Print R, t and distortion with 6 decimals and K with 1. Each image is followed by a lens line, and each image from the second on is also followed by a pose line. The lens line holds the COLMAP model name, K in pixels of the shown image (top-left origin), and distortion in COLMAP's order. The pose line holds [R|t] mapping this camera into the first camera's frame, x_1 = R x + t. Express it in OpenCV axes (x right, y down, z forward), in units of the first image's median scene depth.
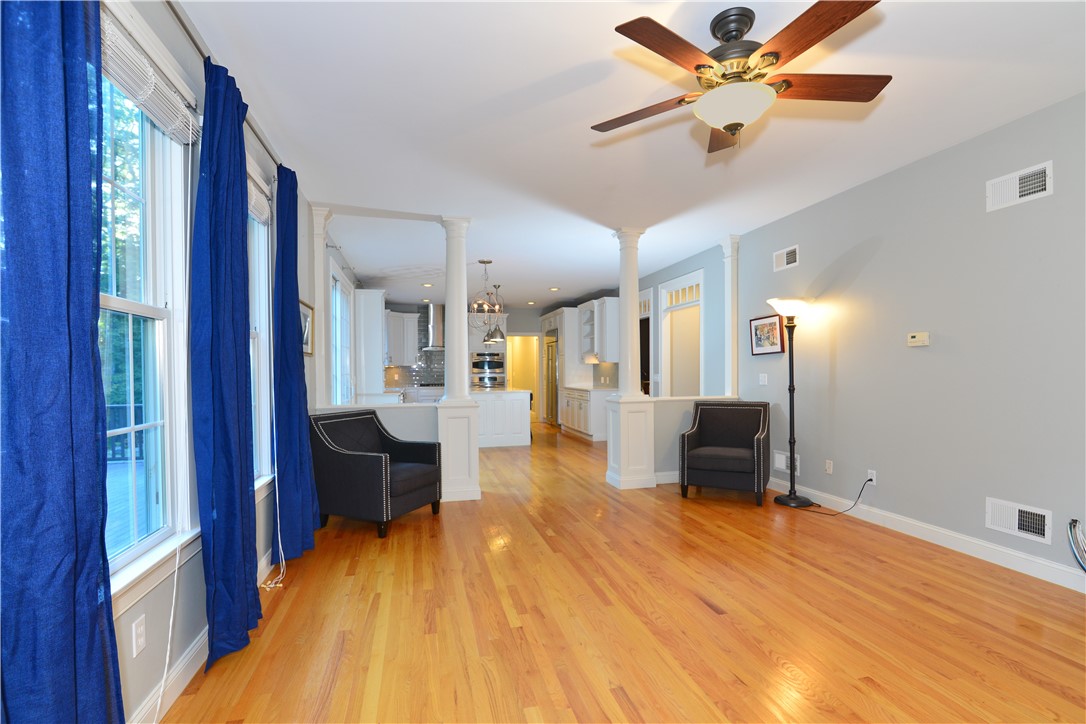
lens RADIAL K [[502.3, 0, 543.5], [0, 502.3, 366.4], [0, 0, 1]] dist [-0.012994, 0.000041]
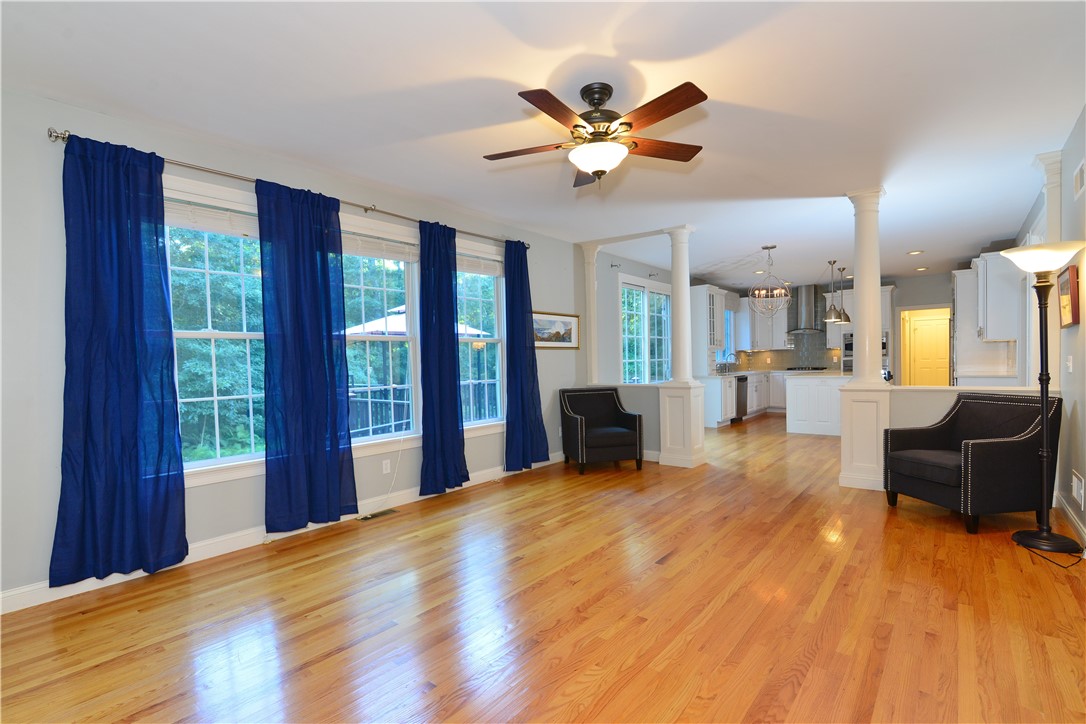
lens RADIAL K [[502.3, 0, 546.1], [0, 502.3, 368.2], [0, 0, 1]] dist [-0.012994, 0.000041]
pose [[0.595207, 0.005663, -0.803553, 0.827097], [0.024419, 0.999386, 0.025131, -0.003021], [0.803202, -0.034580, 0.594703, 0.069108]]
